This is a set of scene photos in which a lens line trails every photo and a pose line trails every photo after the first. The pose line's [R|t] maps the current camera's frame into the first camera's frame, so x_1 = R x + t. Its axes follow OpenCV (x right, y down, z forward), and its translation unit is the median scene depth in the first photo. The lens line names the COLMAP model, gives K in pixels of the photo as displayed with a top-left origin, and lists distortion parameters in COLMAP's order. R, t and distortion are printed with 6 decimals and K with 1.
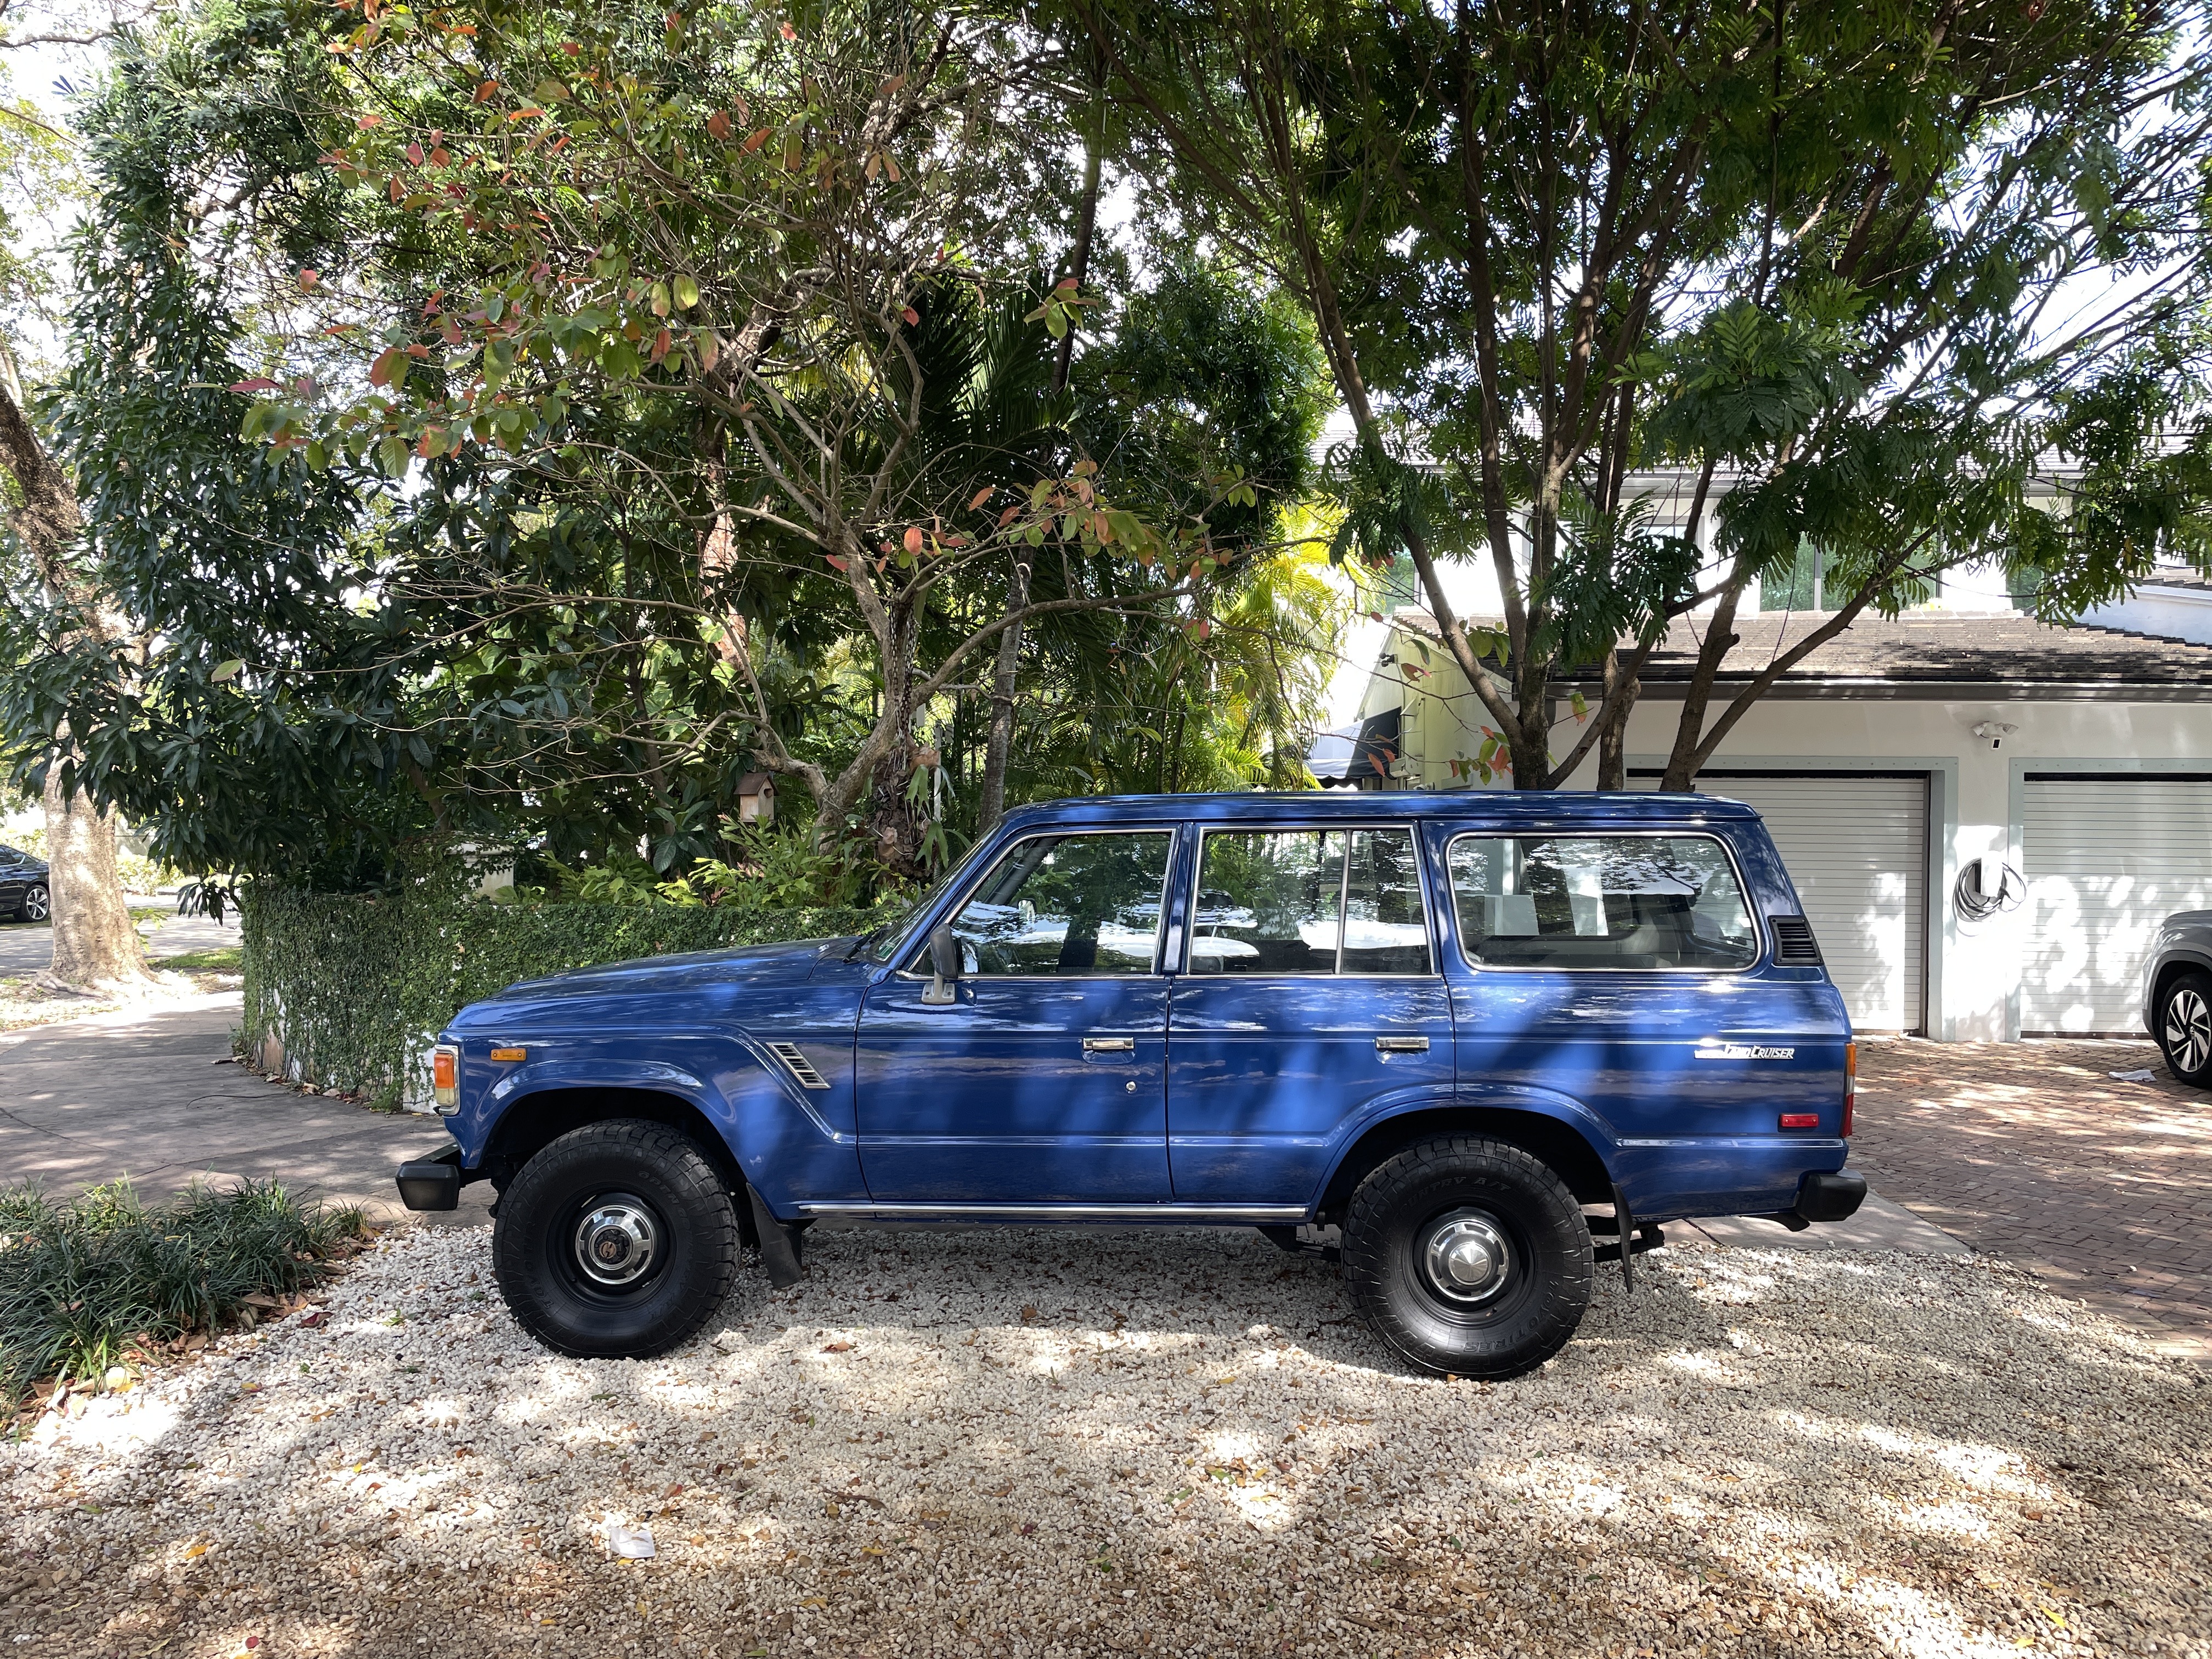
lens RADIAL K [[1662.7, 0, 1128.1], [0, 1662.7, 838.7], [0, 0, 1]] dist [0.063381, -0.059466]
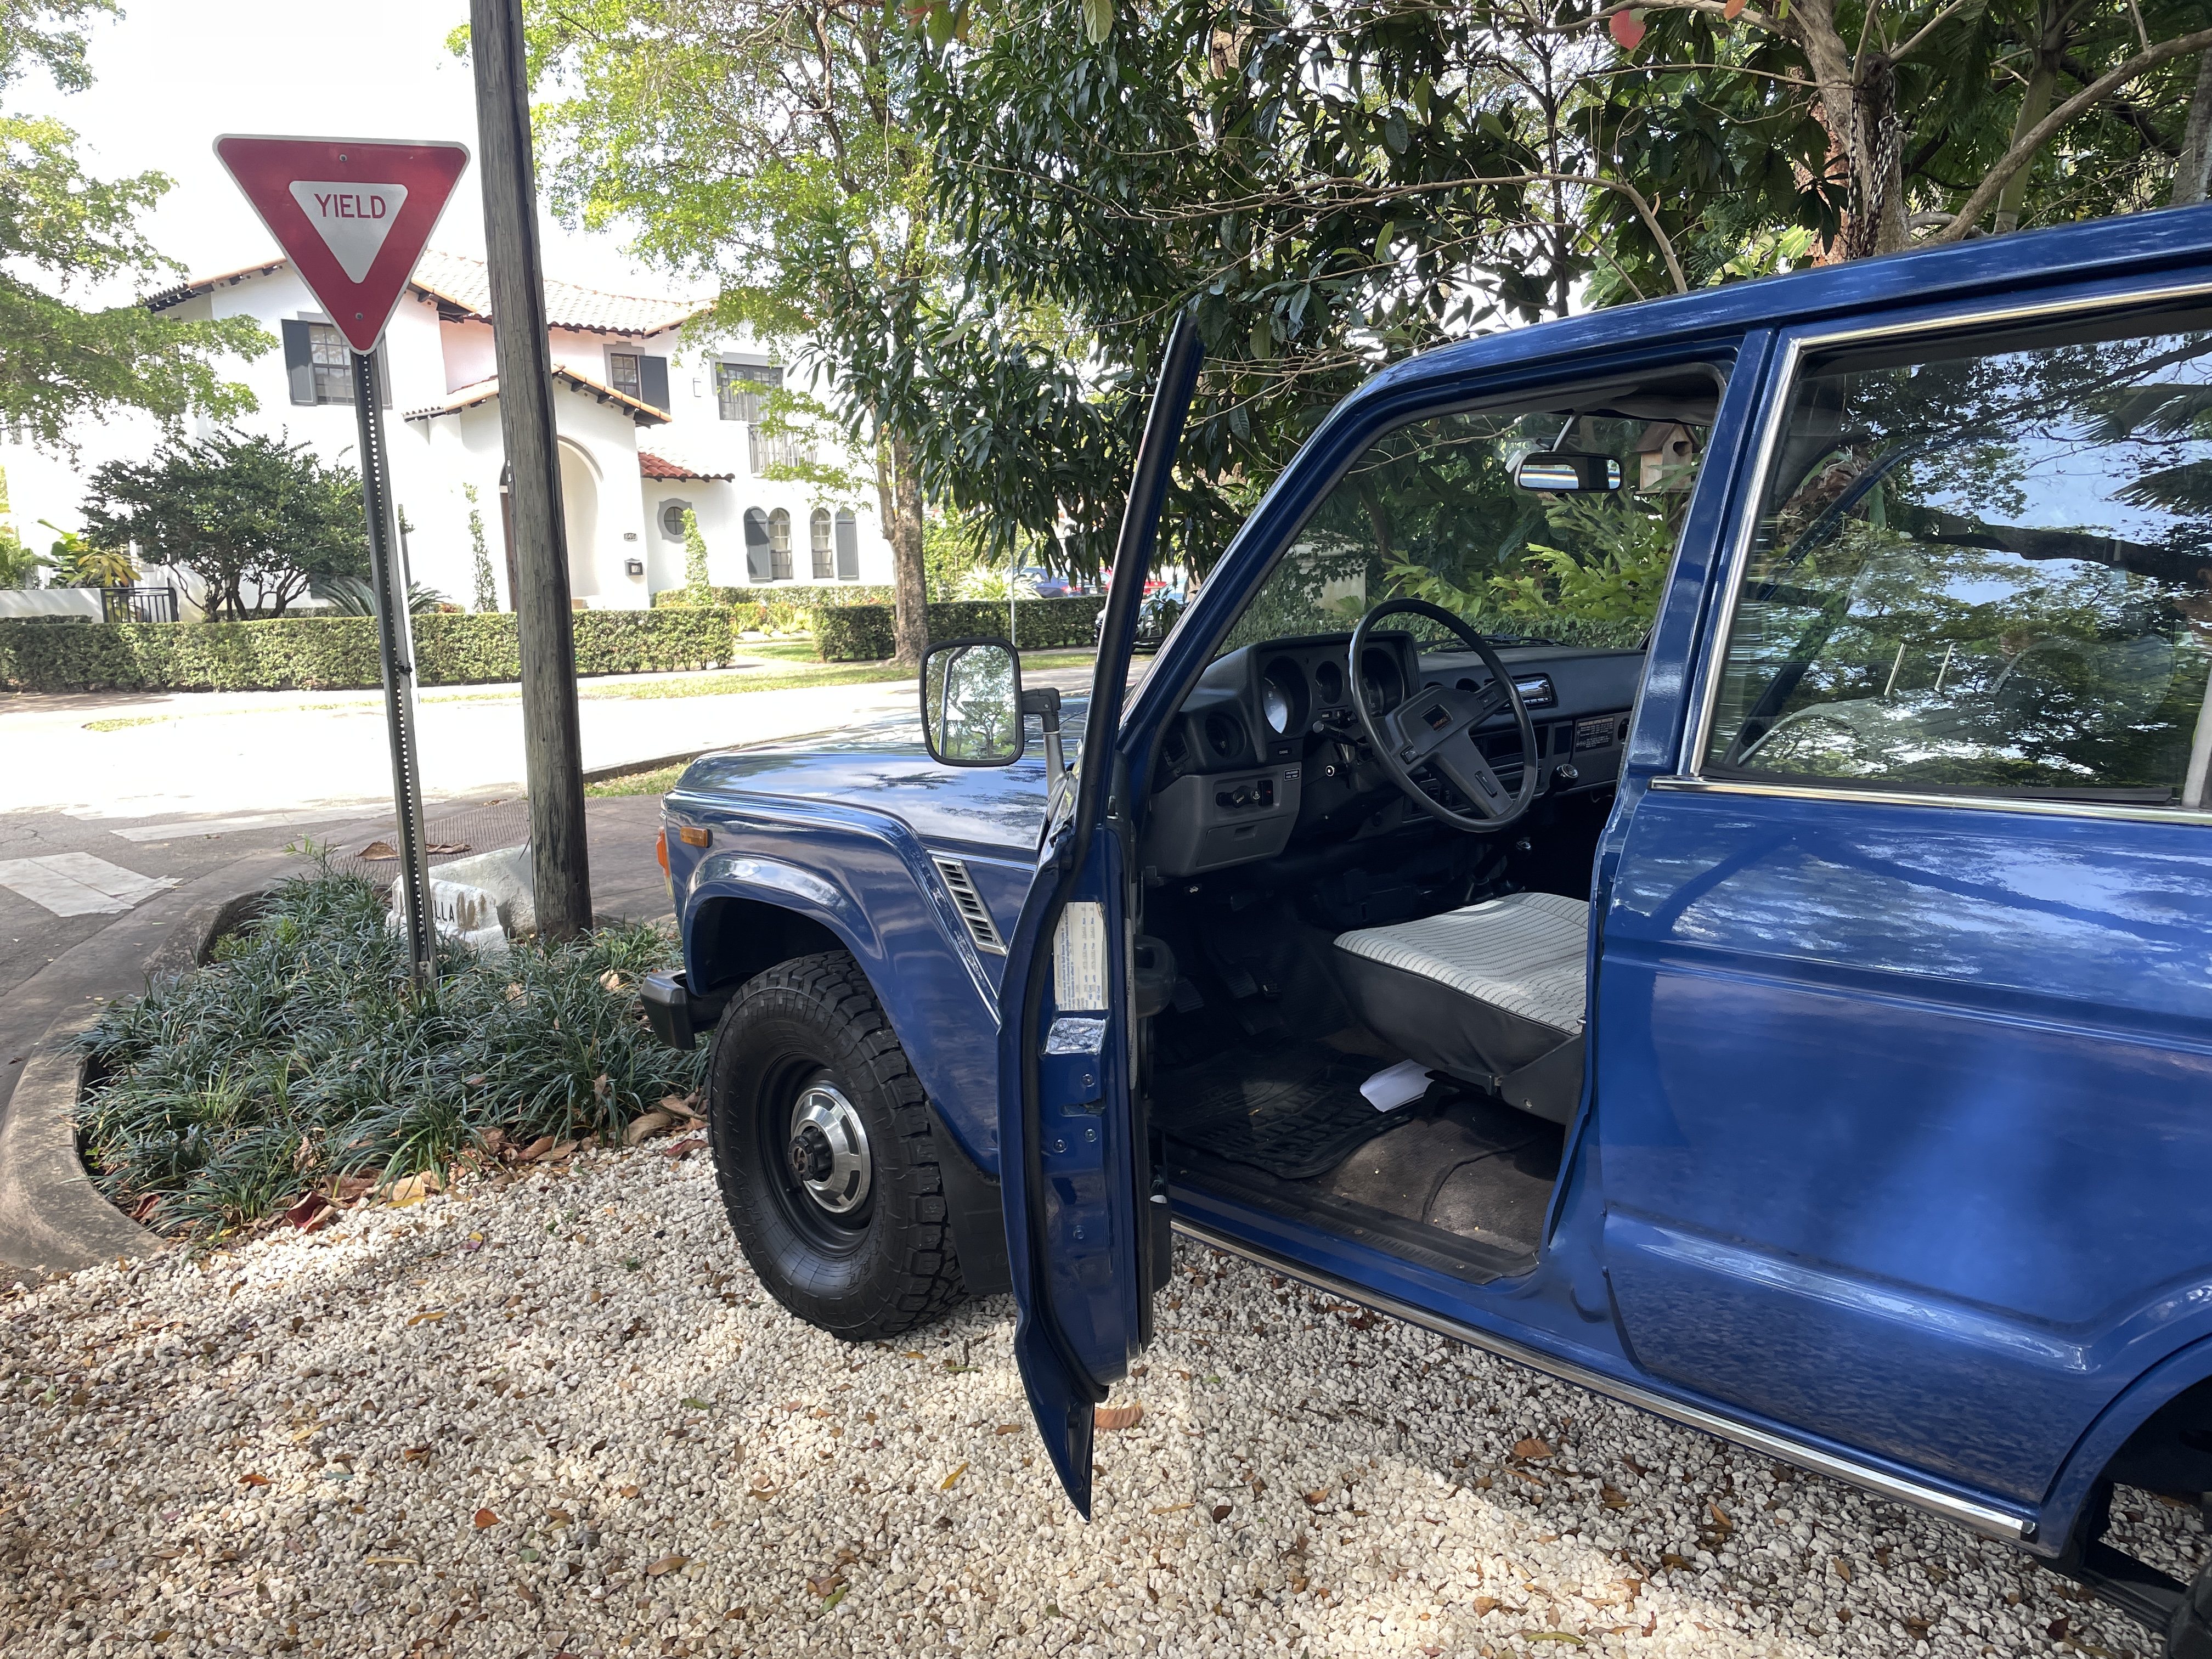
lens RADIAL K [[1662.7, 0, 1095.0], [0, 1662.7, 829.9], [0, 0, 1]] dist [0.063381, -0.059466]
pose [[0.706775, 0.076661, -0.703273, 0.186262], [0.035434, 0.989027, 0.143420, 0.036315], [0.706550, -0.126286, 0.696303, 0.628516]]
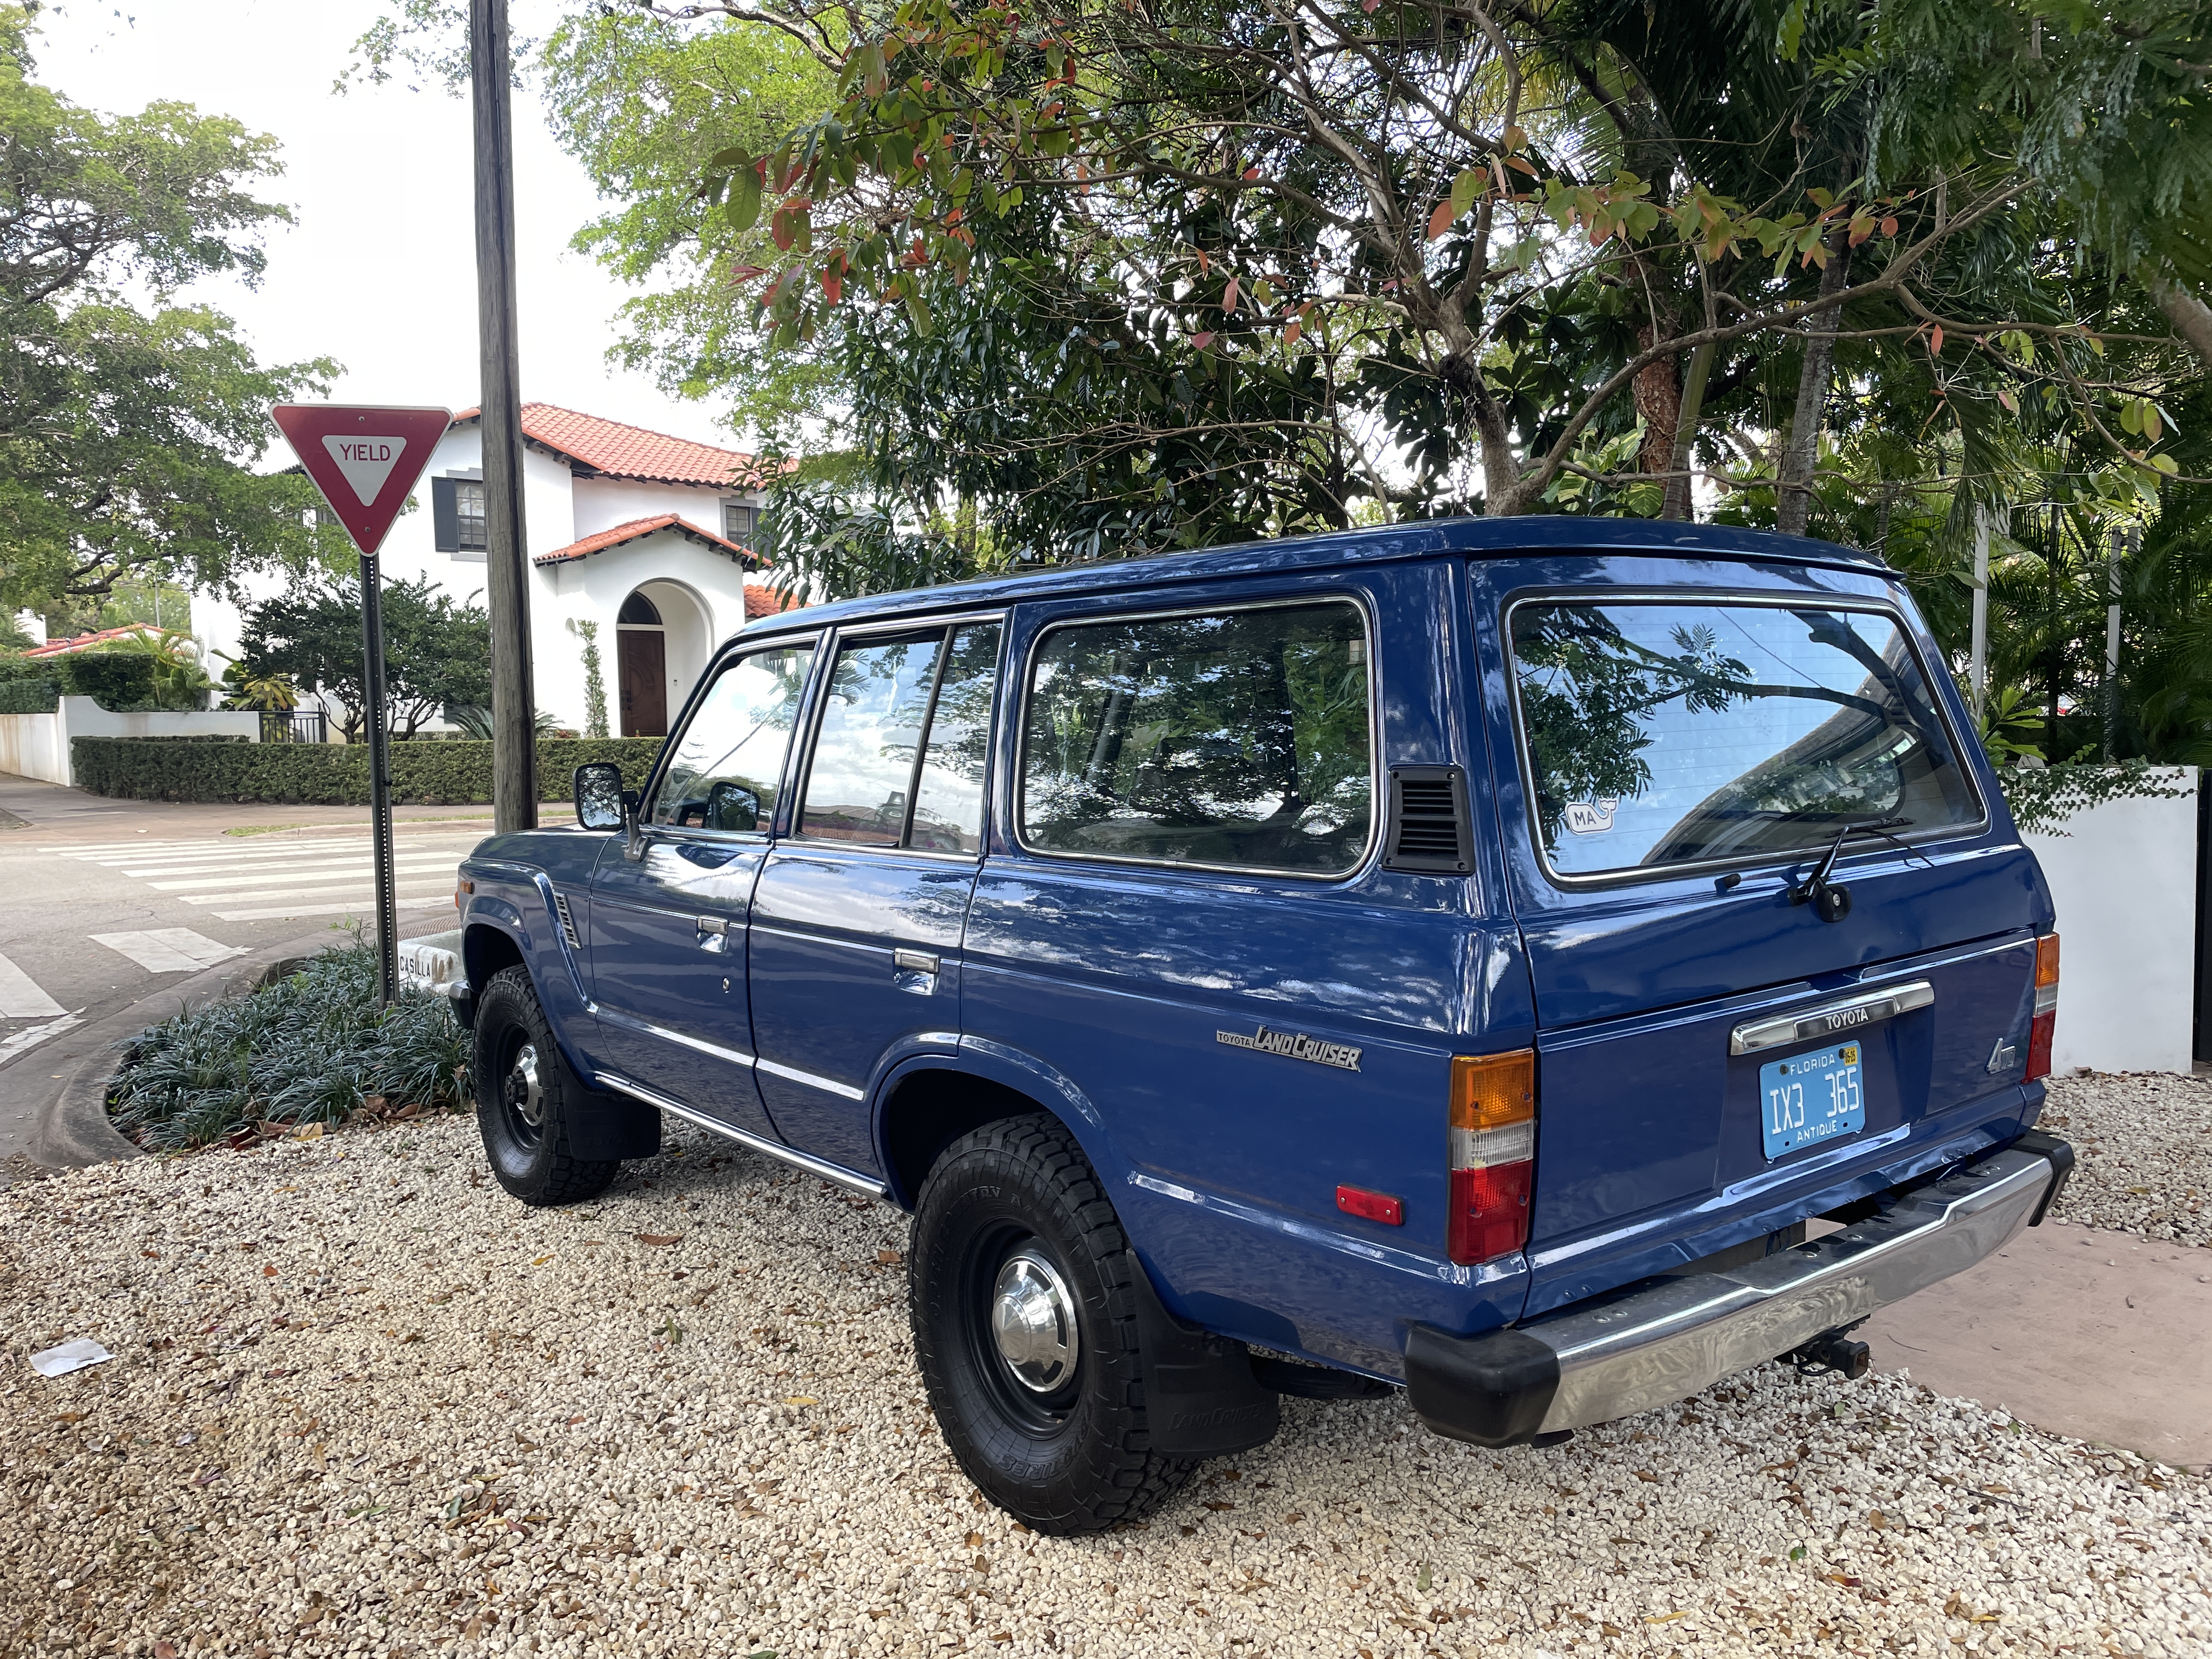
lens RADIAL K [[1662.7, 0, 1111.9], [0, 1662.7, 835.7], [0, 0, 1]] dist [0.063381, -0.059466]
pose [[0.653105, 0.038453, -0.756291, 0.632650], [0.017627, 0.997667, 0.065948, 0.033824], [0.757062, -0.056402, 0.650904, 0.601689]]
